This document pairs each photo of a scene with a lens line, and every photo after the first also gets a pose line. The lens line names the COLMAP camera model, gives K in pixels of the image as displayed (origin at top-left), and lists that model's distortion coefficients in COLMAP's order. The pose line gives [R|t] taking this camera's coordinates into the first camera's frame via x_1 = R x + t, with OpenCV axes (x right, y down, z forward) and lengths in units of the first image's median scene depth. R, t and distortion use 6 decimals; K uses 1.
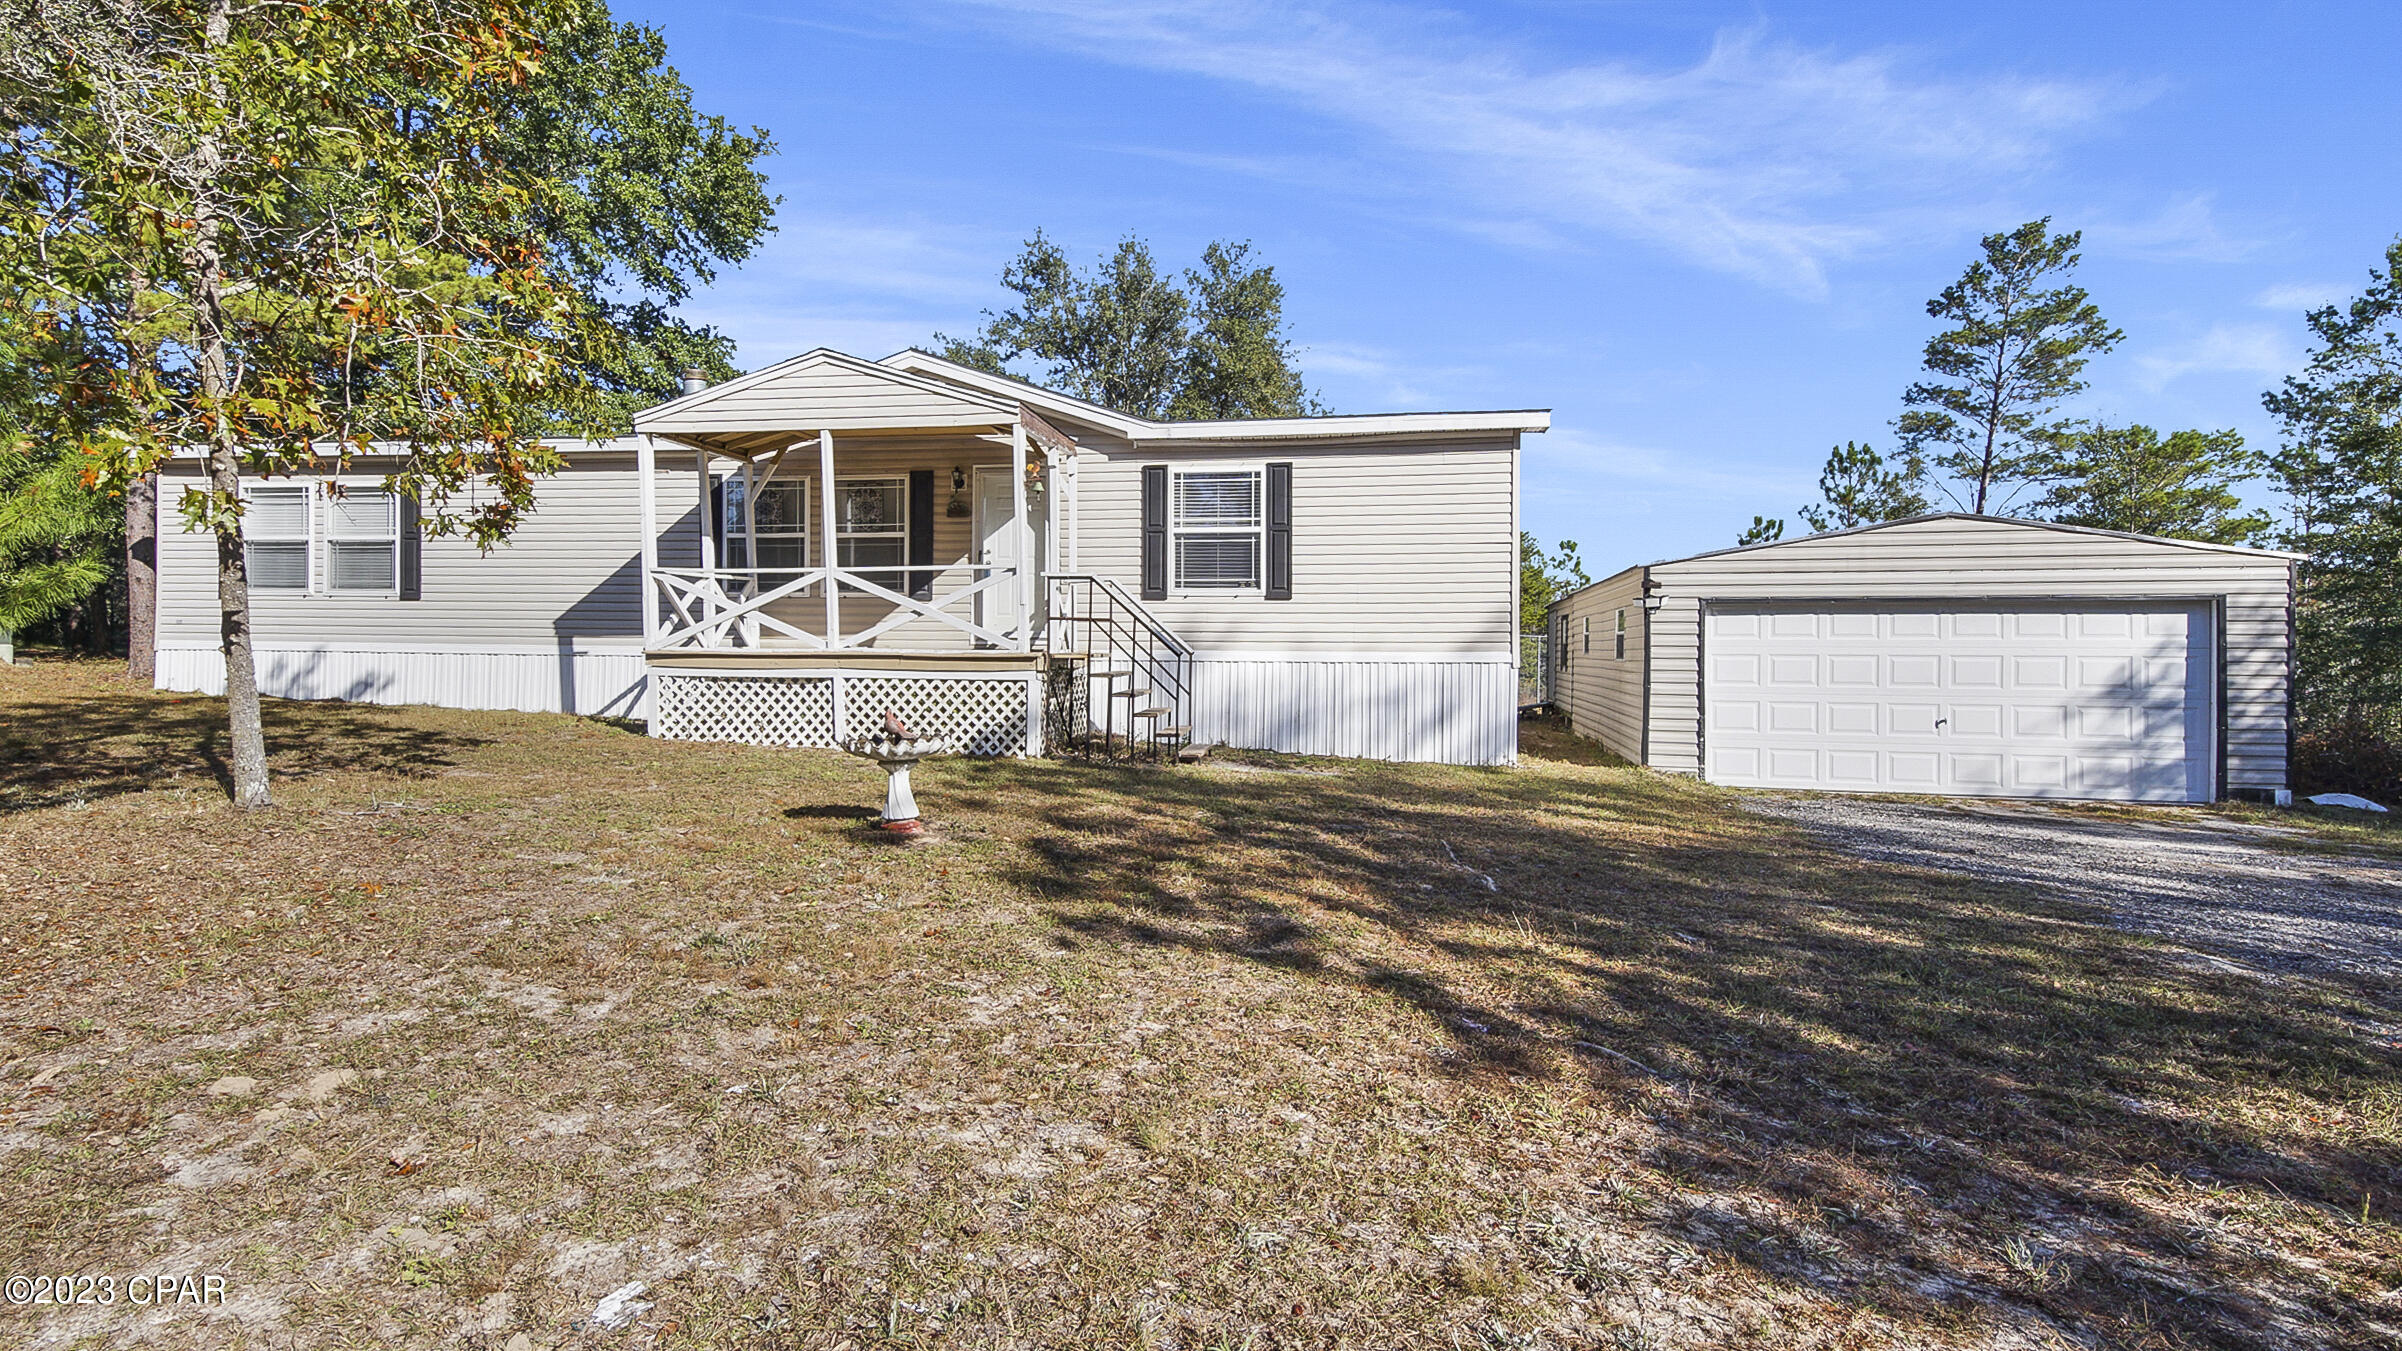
lens RADIAL K [[1093.2, 0, 1192.5], [0, 1093.2, 666.2], [0, 0, 1]] dist [0.029397, -0.000342]
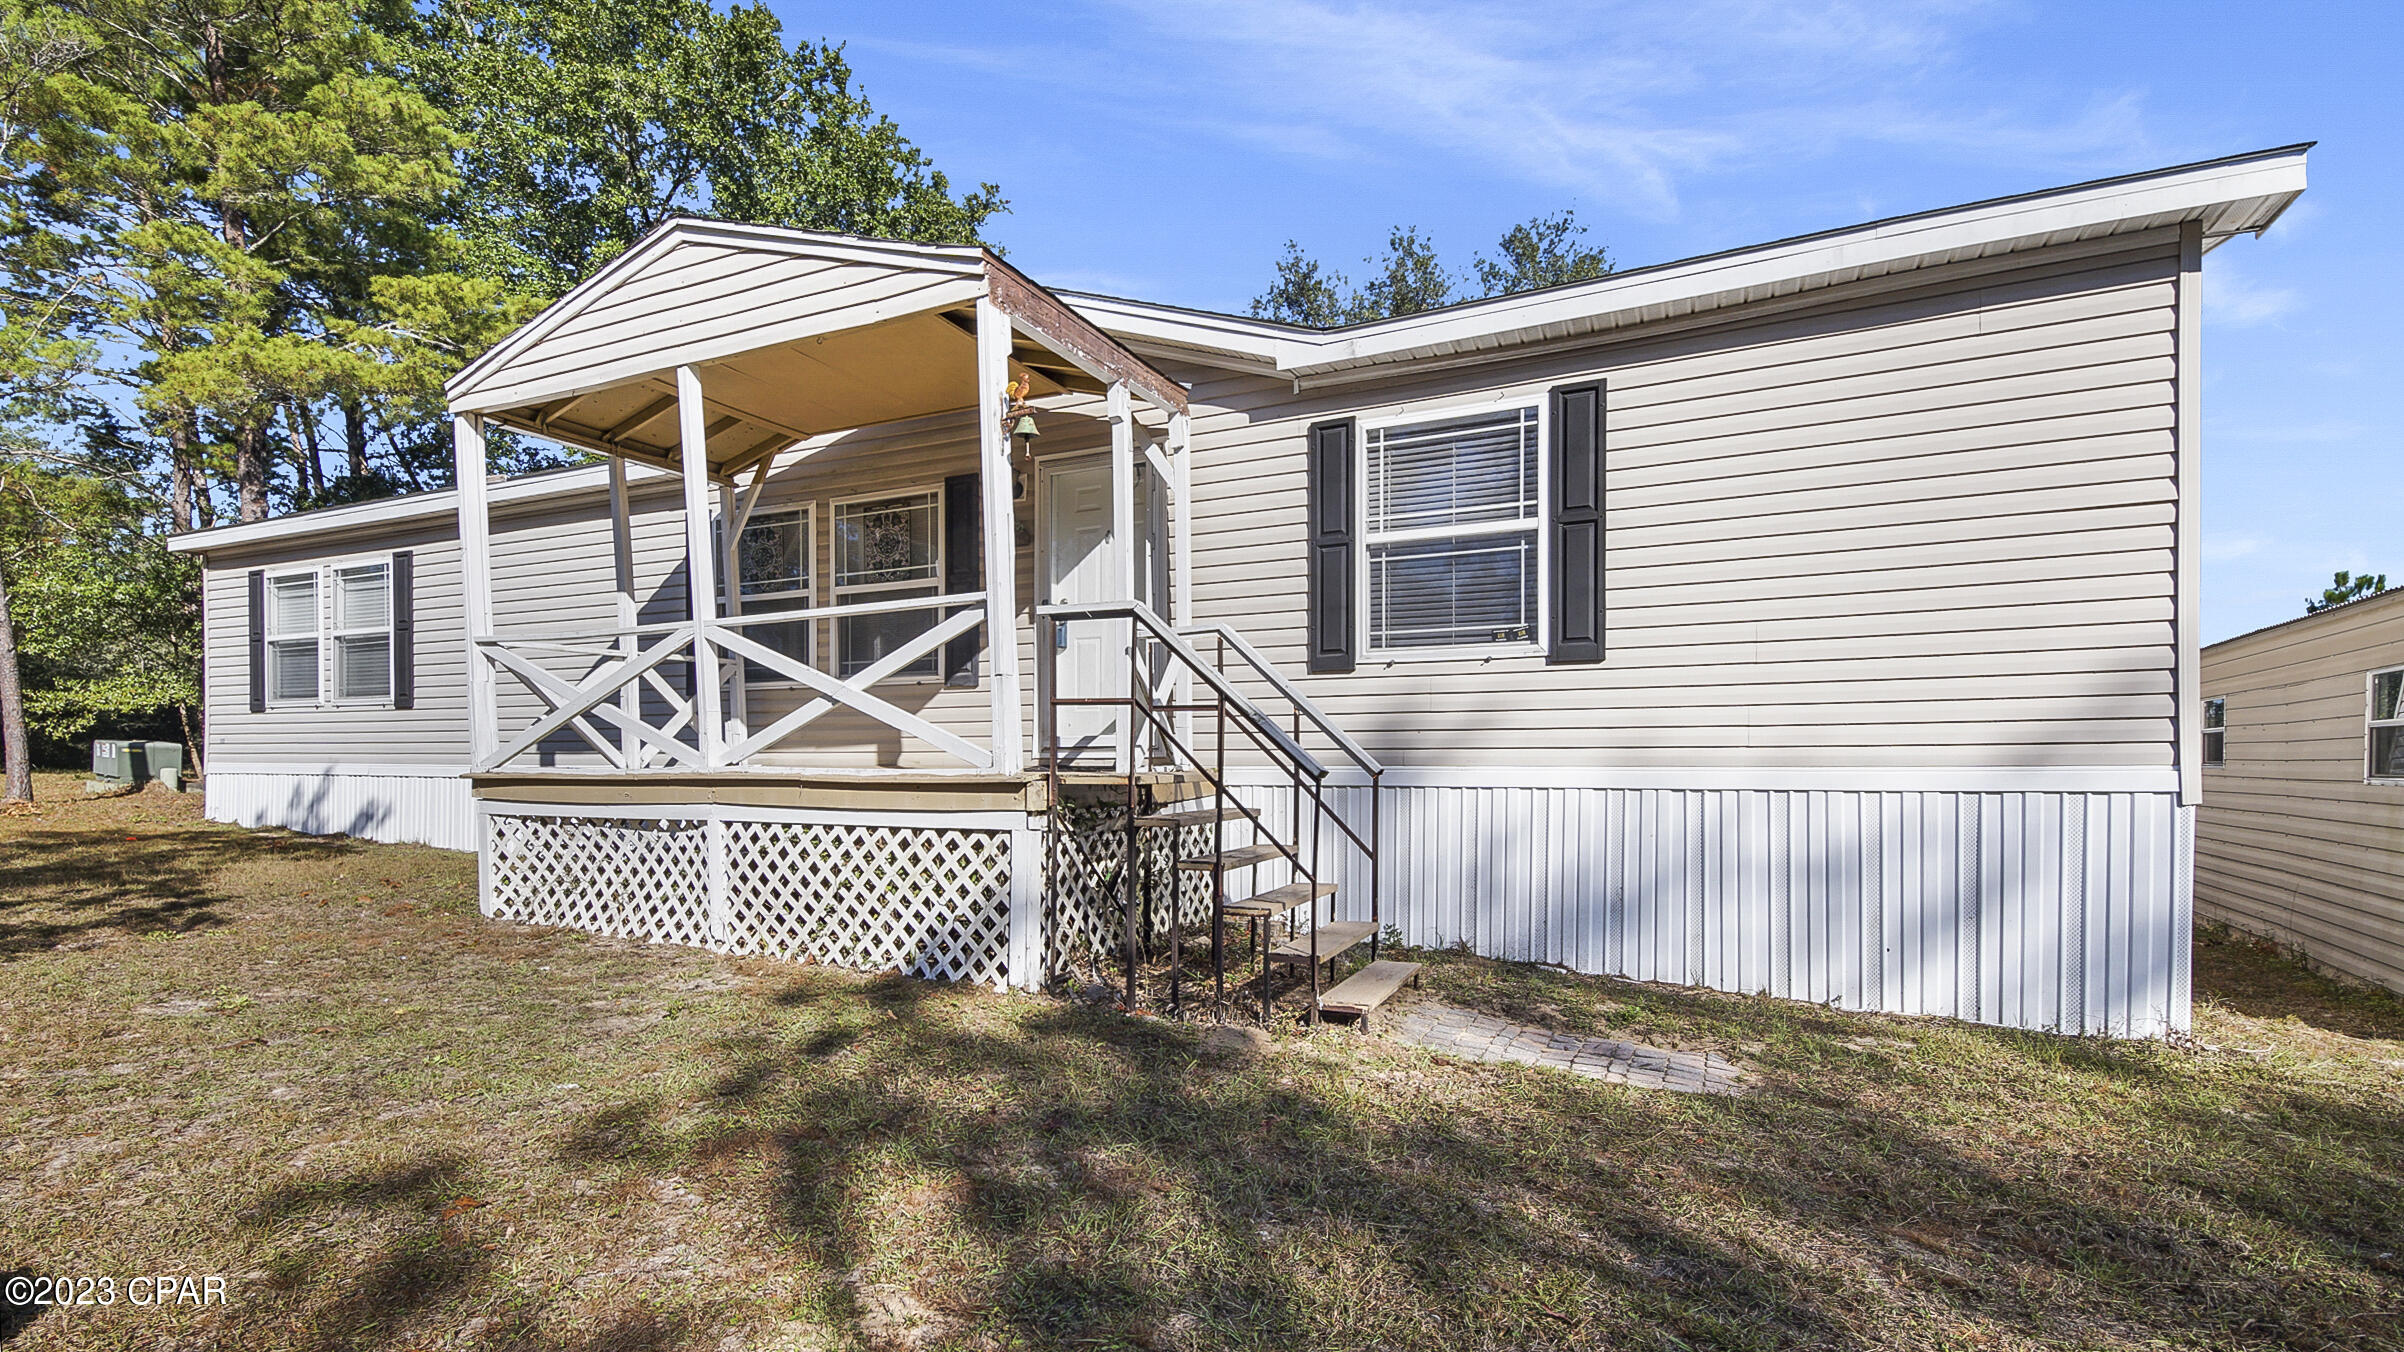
lens RADIAL K [[1094.1, 0, 1195.1], [0, 1094.1, 783.1], [0, 0, 1]] dist [0.029397, -0.000342]
pose [[0.957243, -0.003138, -0.289267, 0.058847], [0.003332, 0.999994, 0.000181, -0.006781], [0.289265, -0.001137, 0.957248, 0.487335]]
